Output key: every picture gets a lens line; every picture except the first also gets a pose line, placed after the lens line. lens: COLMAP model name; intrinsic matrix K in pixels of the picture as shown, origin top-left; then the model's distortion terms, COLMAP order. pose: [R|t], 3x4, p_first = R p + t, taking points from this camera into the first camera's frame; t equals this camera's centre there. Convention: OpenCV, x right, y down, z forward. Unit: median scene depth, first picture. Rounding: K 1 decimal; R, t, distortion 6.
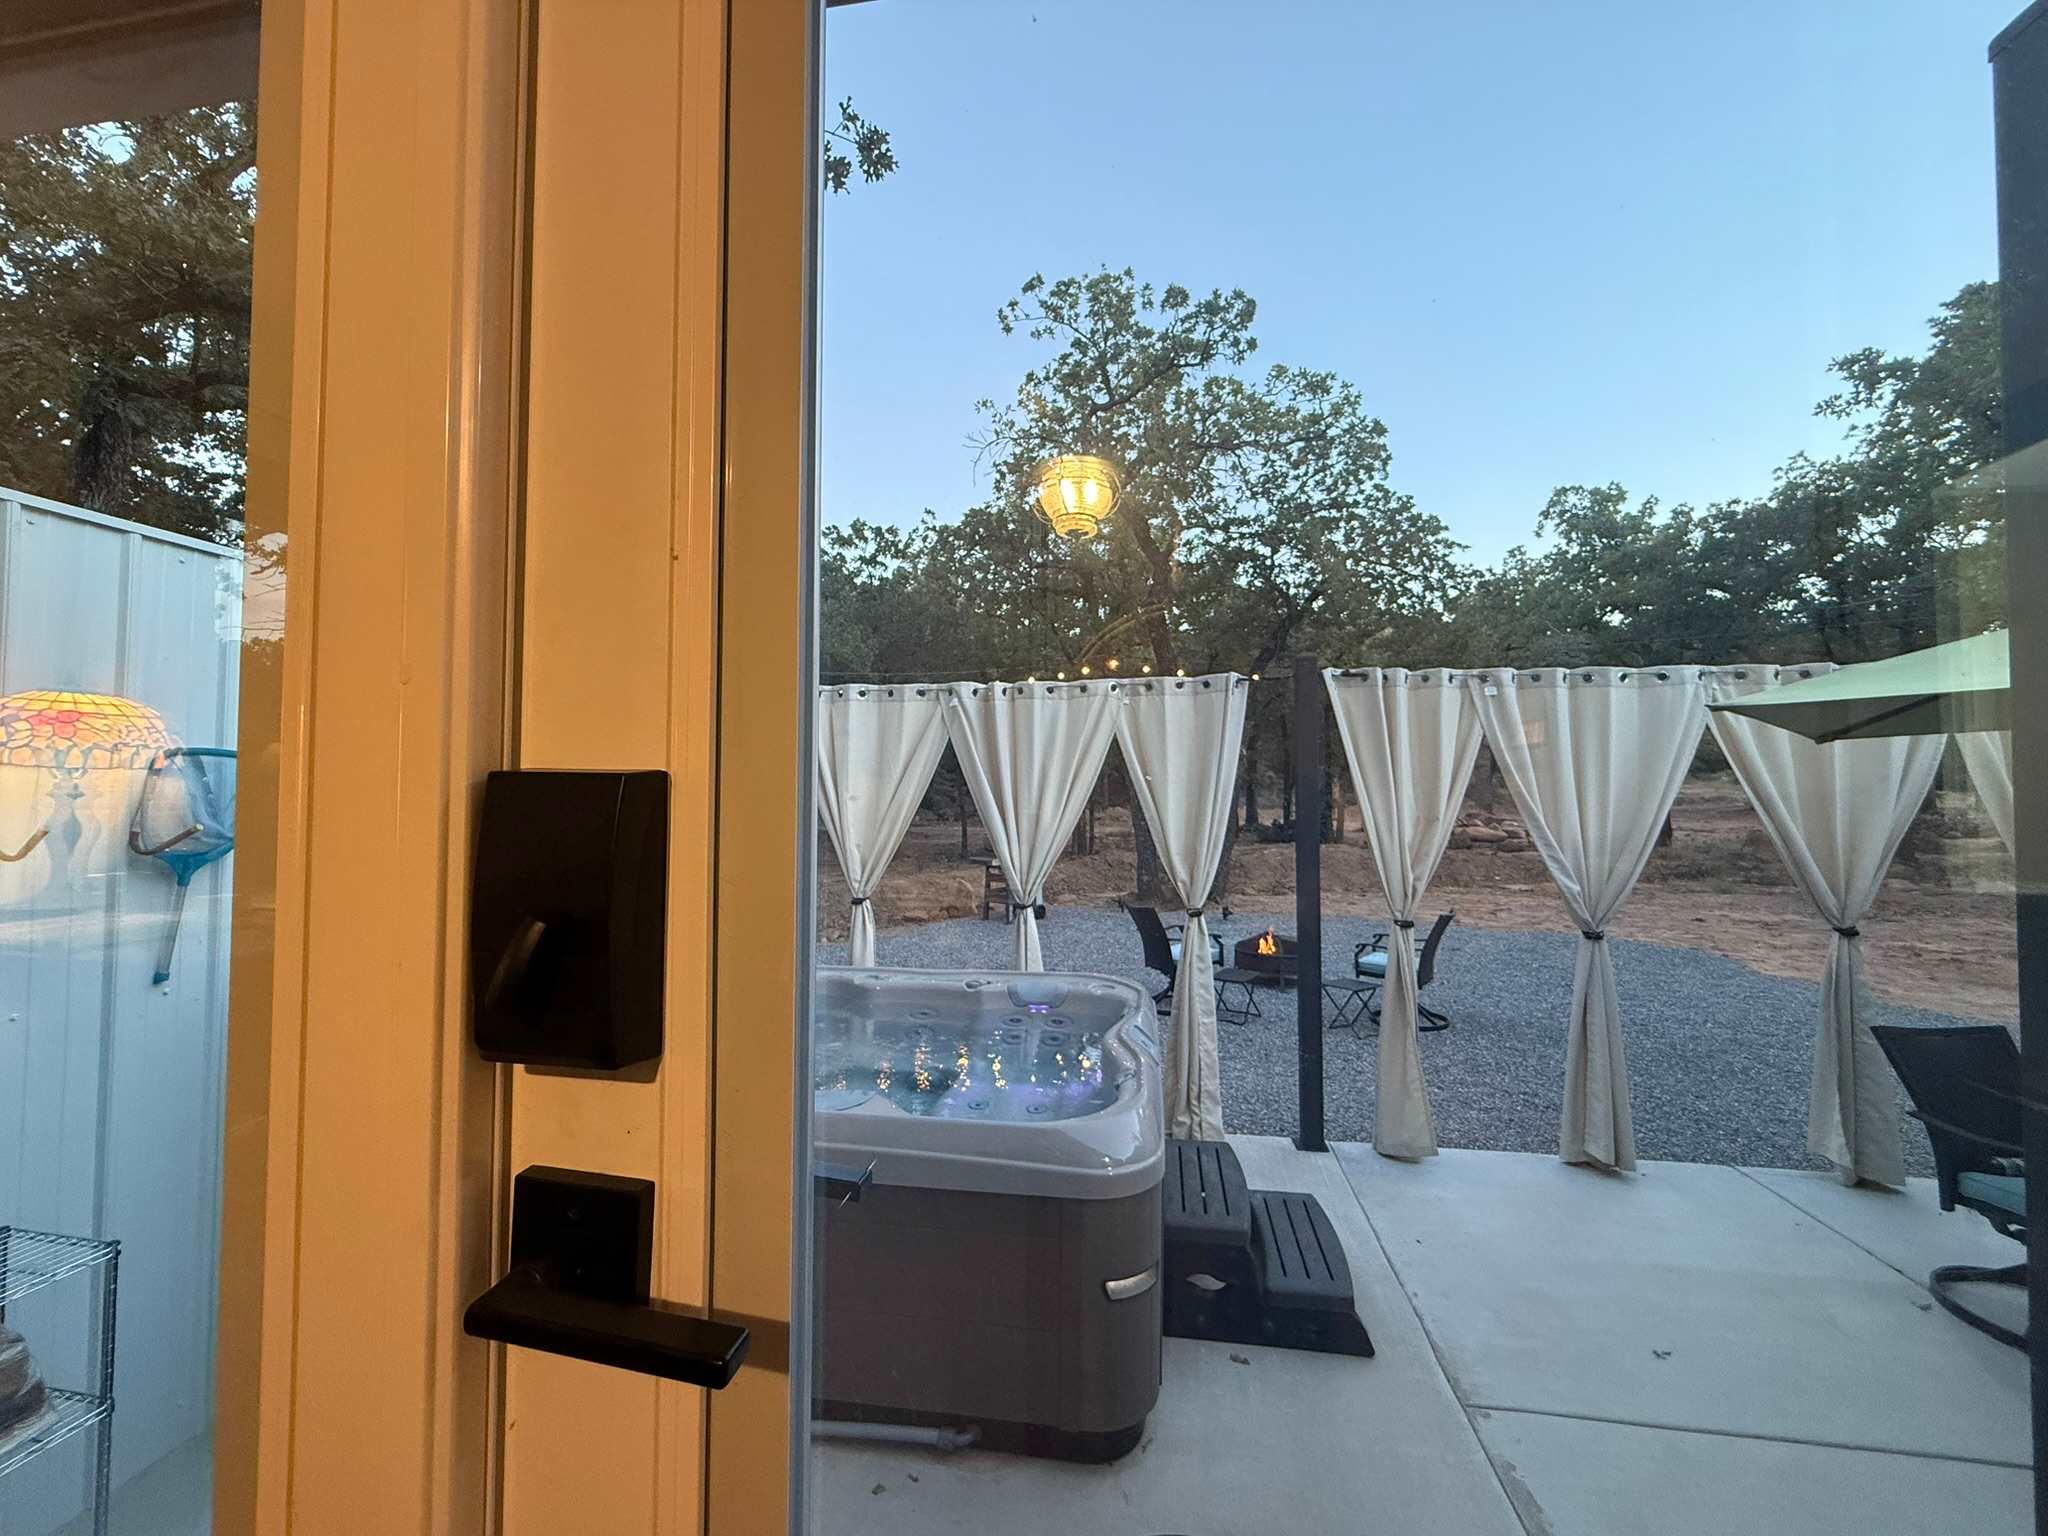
lens RADIAL K [[815.1, 0, 1019.3], [0, 815.1, 768.6], [0, 0, 1]] dist [0.000609, 0.000298]
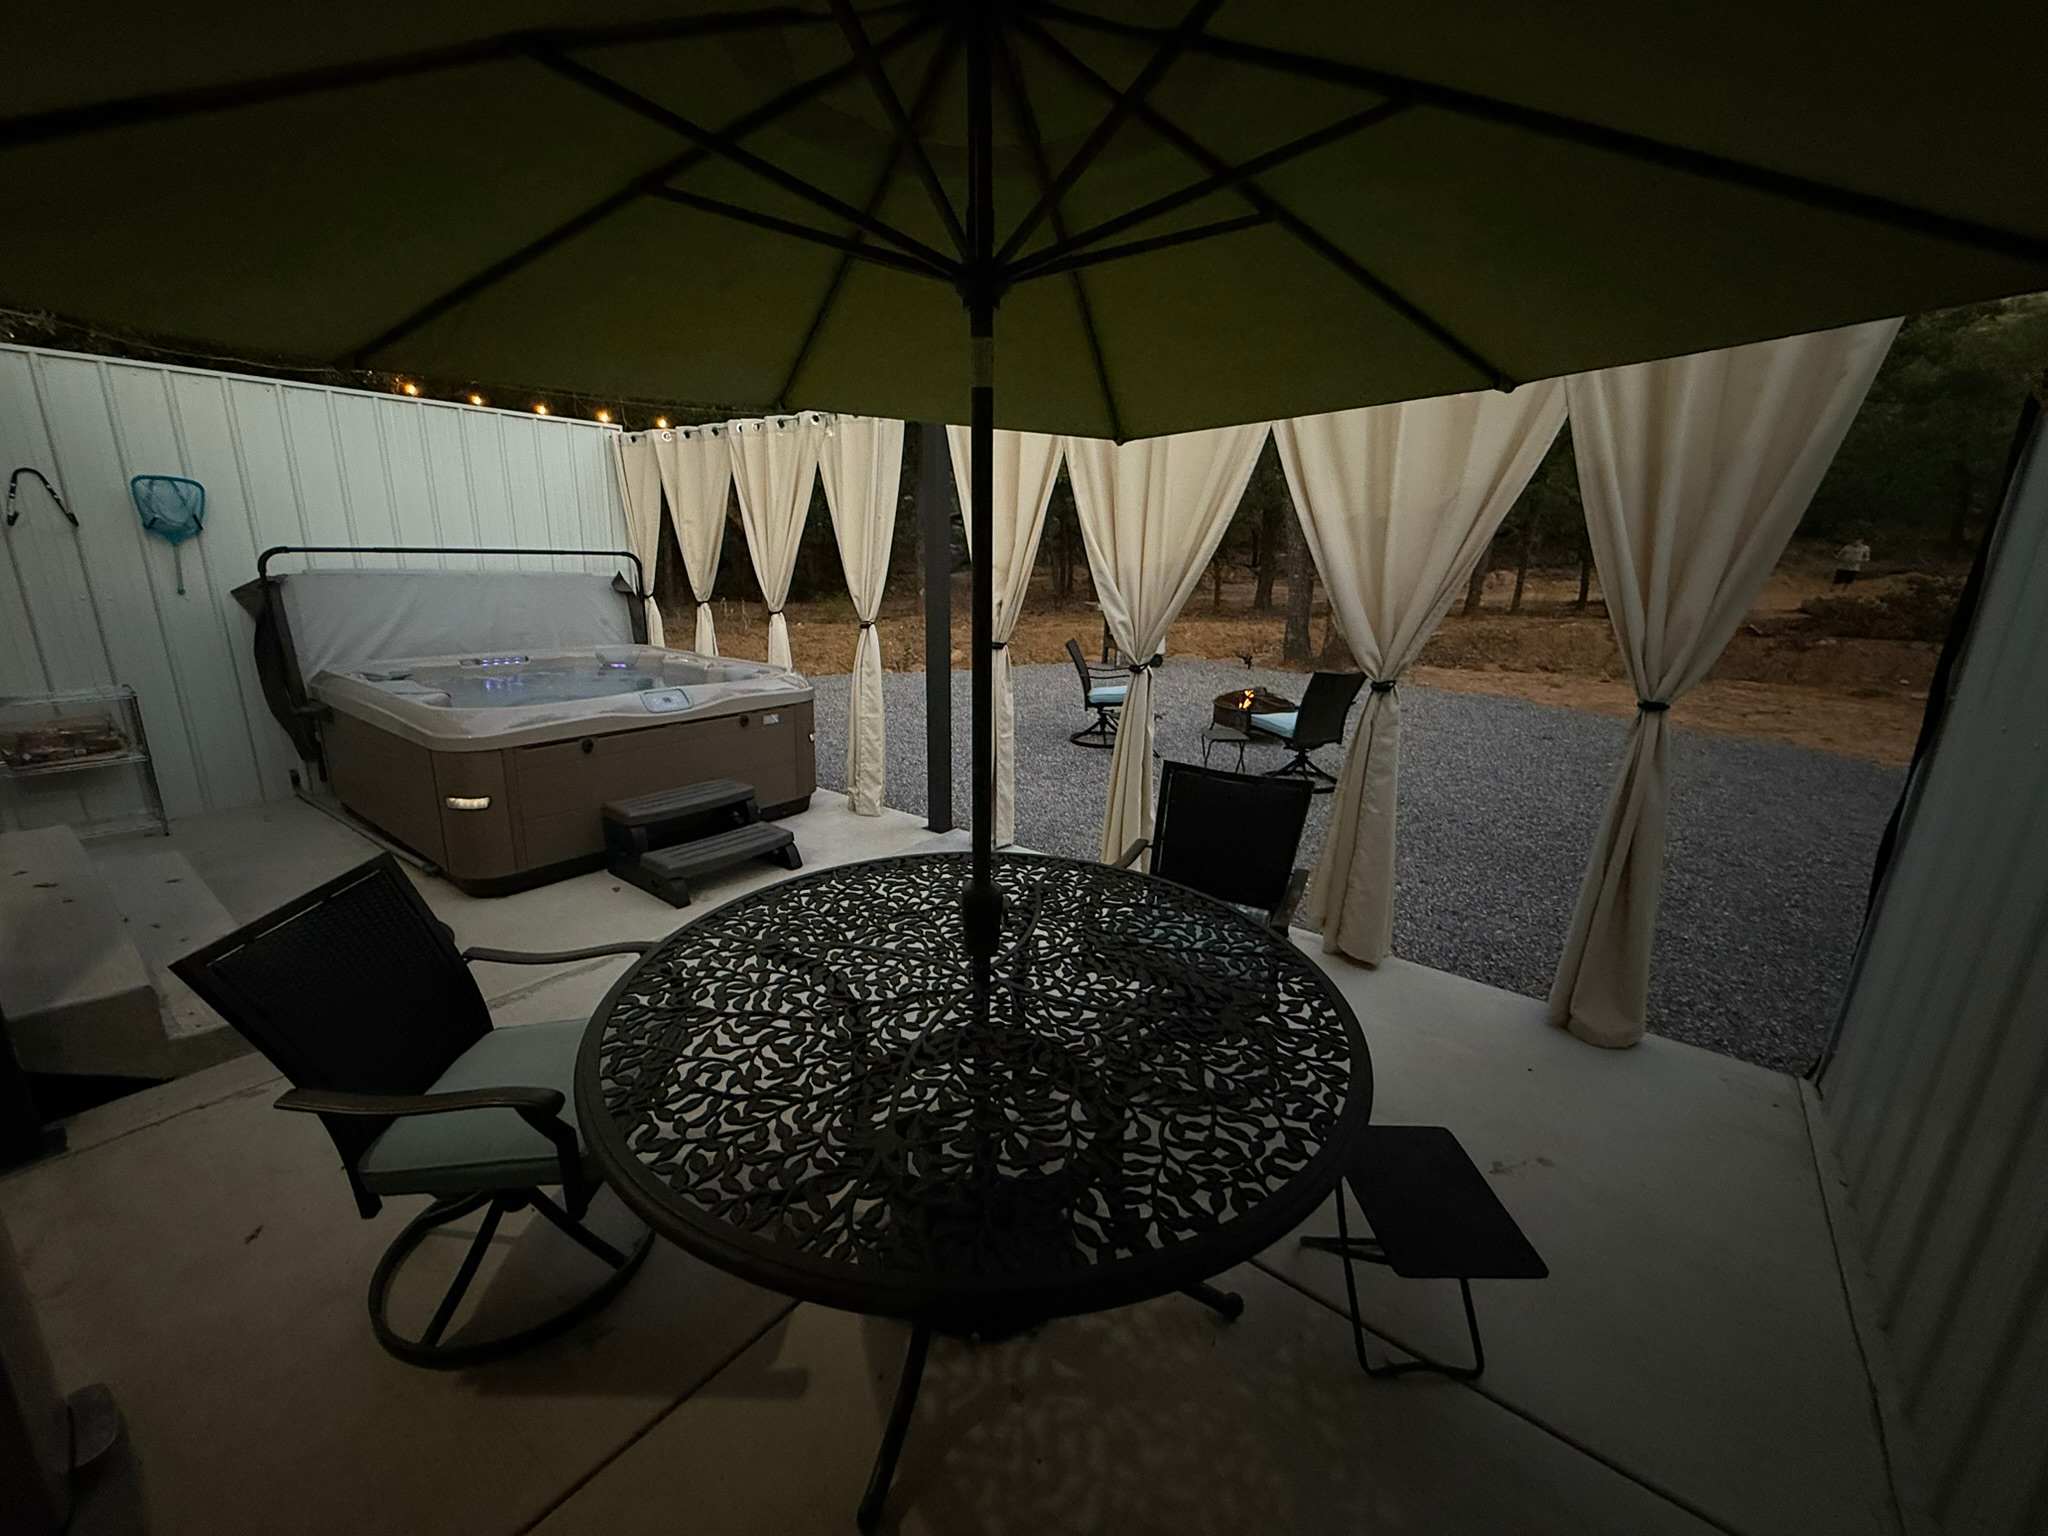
lens RADIAL K [[815.1, 0, 1019.3], [0, 815.1, 768.6], [0, 0, 1]] dist [0.000609, 0.000298]
pose [[0.878936, 0.145403, -0.454234, 0.924157], [-0.007698, 0.956596, 0.291316, 0.030492], [0.476877, -0.252552, 0.841906, 0.067742]]
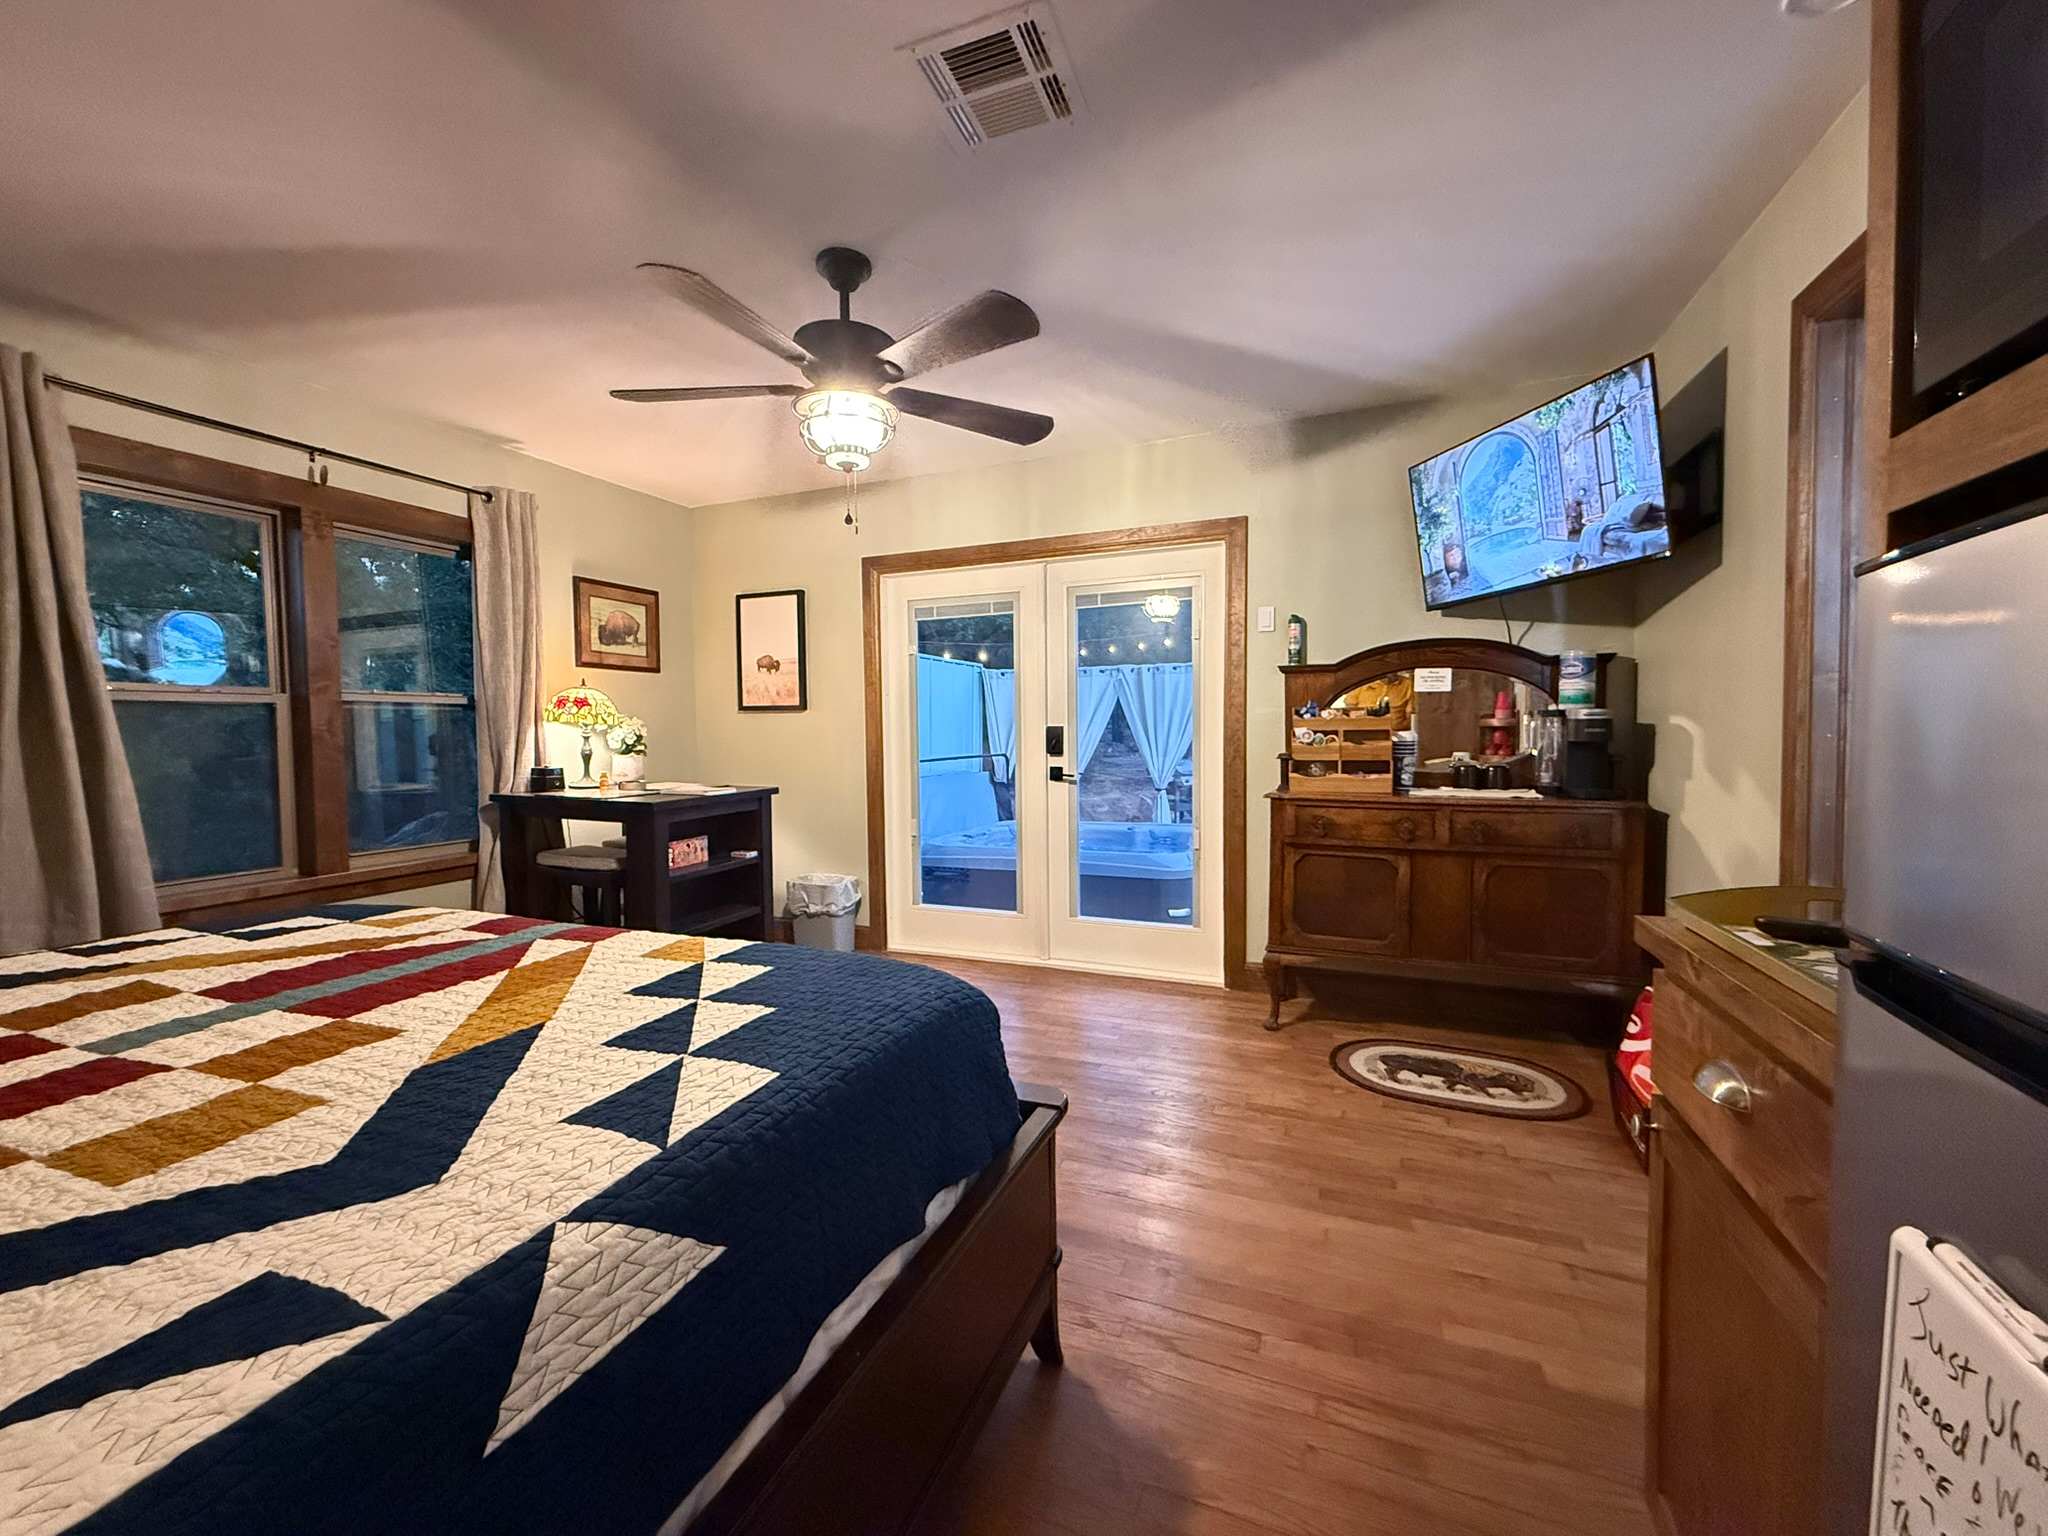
lens RADIAL K [[816.7, 0, 1015.3], [0, 816.7, 763.4], [0, 0, 1]] dist [0.000456, -0.000113]
pose [[0.970722, -0.002346, -0.240193, 0.126381], [0.020513, 0.997109, 0.073163, -0.027169], [0.239327, -0.075948, 0.967964, -0.806271]]
